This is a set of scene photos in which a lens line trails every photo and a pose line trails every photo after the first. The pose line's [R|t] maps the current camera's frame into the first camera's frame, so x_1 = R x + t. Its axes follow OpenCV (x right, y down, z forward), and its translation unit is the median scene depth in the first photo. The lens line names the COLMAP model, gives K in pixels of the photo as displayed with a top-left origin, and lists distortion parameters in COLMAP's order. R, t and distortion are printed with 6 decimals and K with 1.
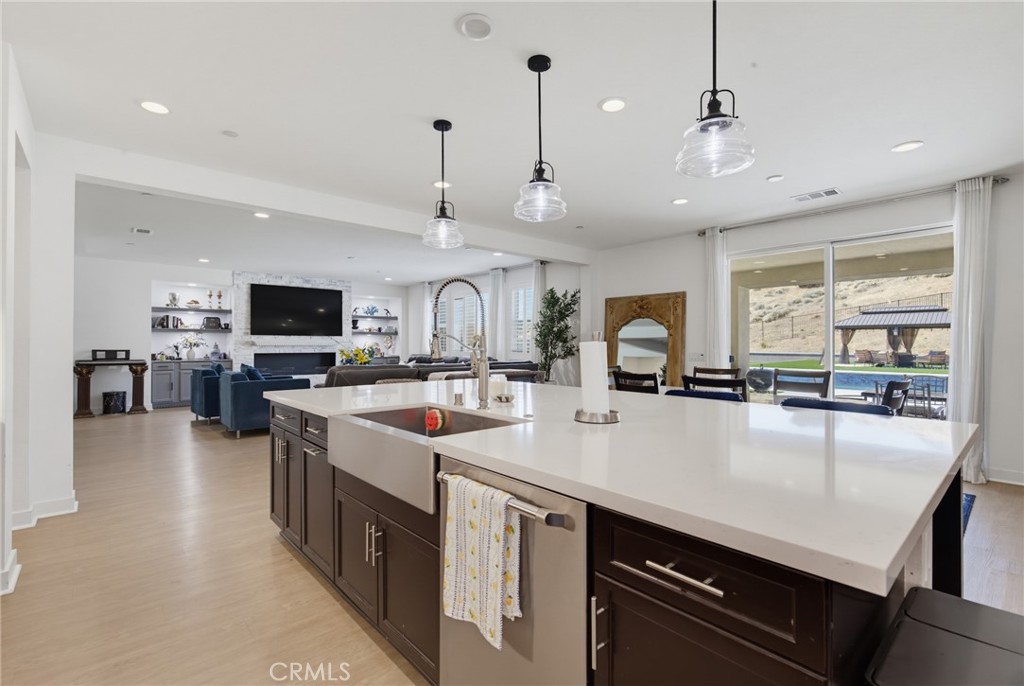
lens RADIAL K [[465.7, 0, 515.6], [0, 465.7, 342.2], [0, 0, 1]] dist [0.002185, 0.000522]
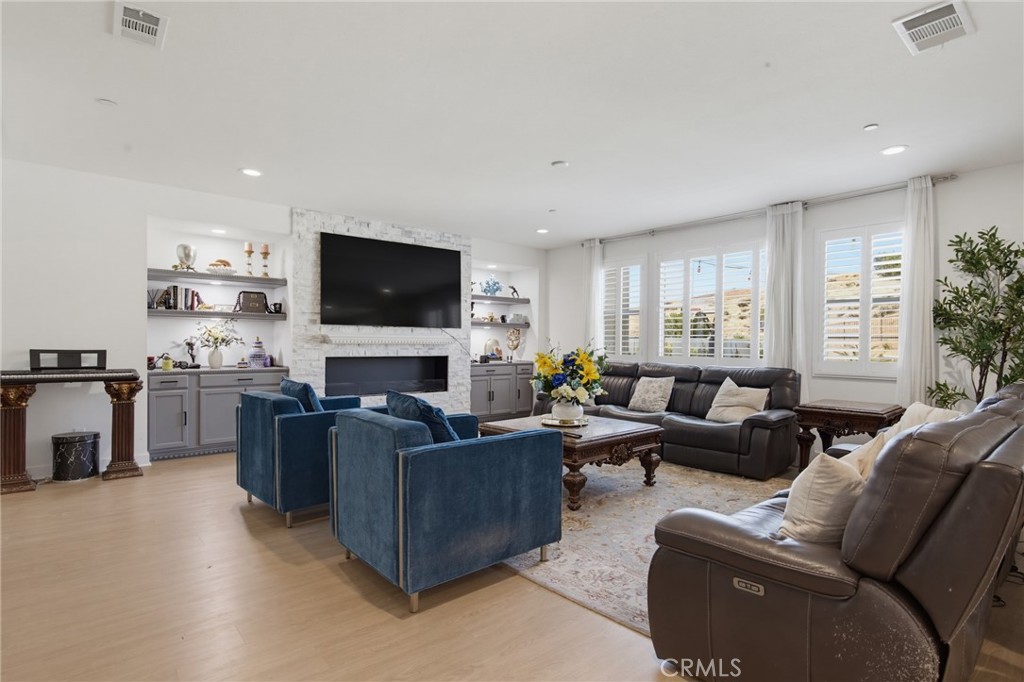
lens RADIAL K [[517.9, 0, 525.0], [0, 517.9, 346.6], [0, 0, 1]] dist [-0.002180, 0.000586]
pose [[0.999897, 0.008153, -0.011841, -0.329662], [-0.008016, 0.999900, 0.011615, 0.002291], [0.011935, -0.011519, 0.999862, 0.399855]]
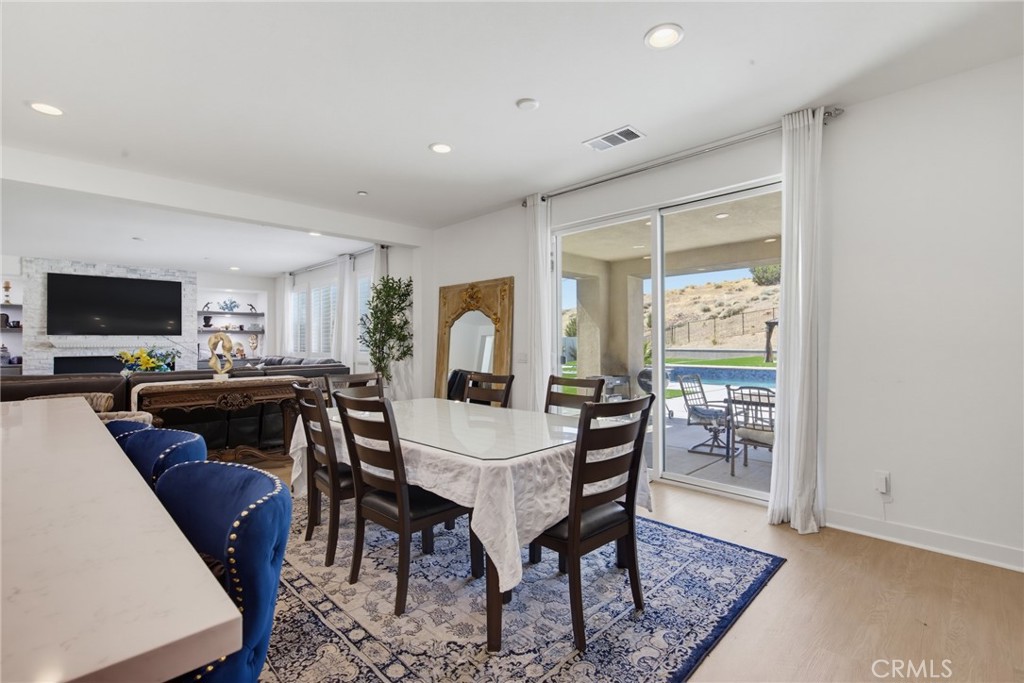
lens RADIAL K [[465.7, 0, 515.6], [0, 465.7, 340.7], [0, 0, 1]] dist [0.002185, 0.000522]
pose [[0.998479, -0.007705, 0.054594, 0.222204], [0.007721, 0.999970, -0.000086, 0.001391], [-0.054591, 0.000507, 0.998509, 0.134648]]
